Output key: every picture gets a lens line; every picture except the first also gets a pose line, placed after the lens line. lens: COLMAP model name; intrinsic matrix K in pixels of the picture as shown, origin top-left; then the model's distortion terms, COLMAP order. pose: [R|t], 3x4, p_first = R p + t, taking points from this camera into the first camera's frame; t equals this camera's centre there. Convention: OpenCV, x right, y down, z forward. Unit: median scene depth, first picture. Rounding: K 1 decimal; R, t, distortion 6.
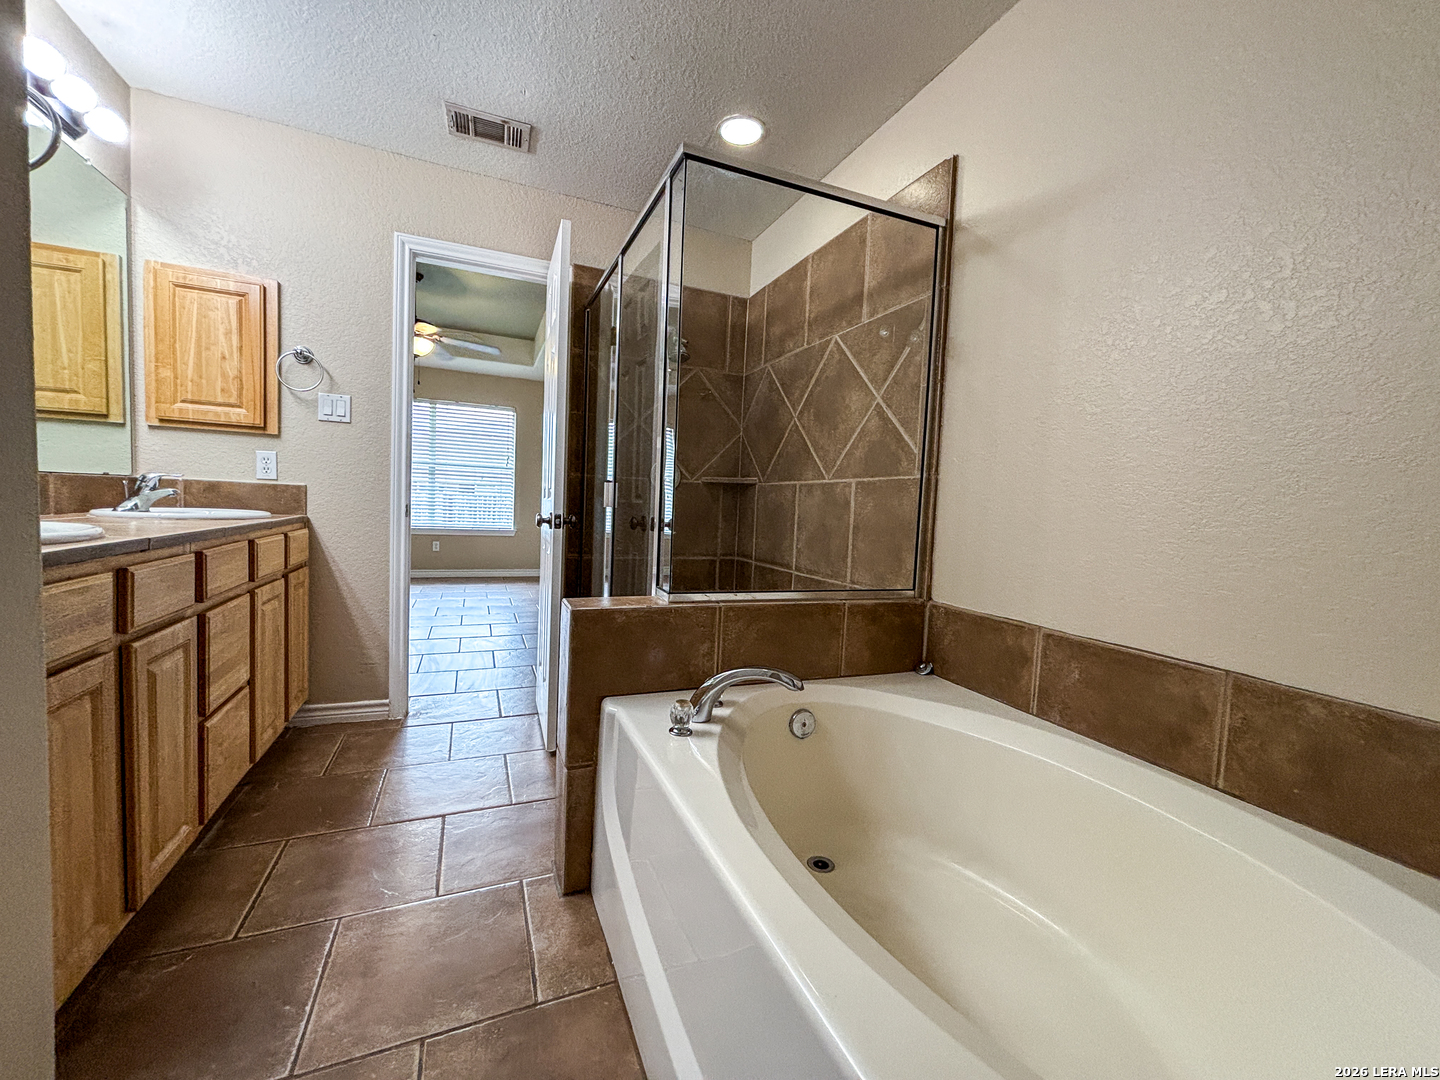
lens RADIAL K [[577.1, 0, 714.6], [0, 577.1, 531.1], [0, 0, 1]] dist [0.002824, -0.000999]
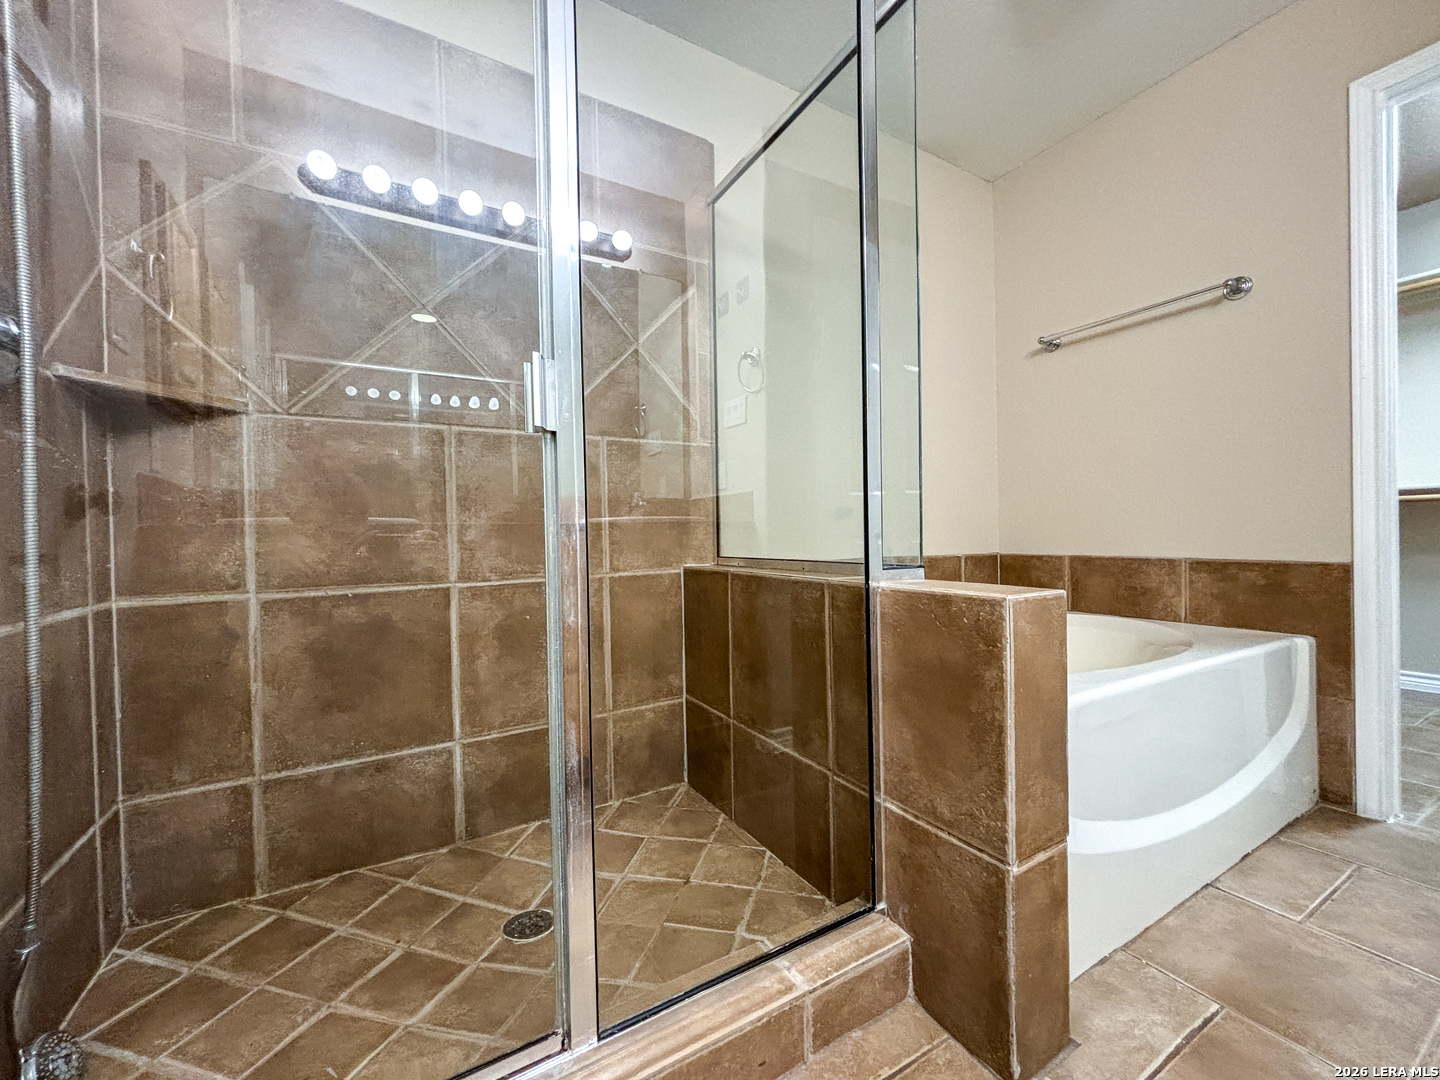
lens RADIAL K [[577.1, 0, 723.7], [0, 577.1, 539.1], [0, 0, 1]] dist [0.002824, -0.000999]
pose [[-0.121463, -0.048912, 0.991390, -0.596517], [0.060338, 0.996574, 0.056560, 0.012591], [-0.990760, 0.066688, -0.118096, 1.026315]]
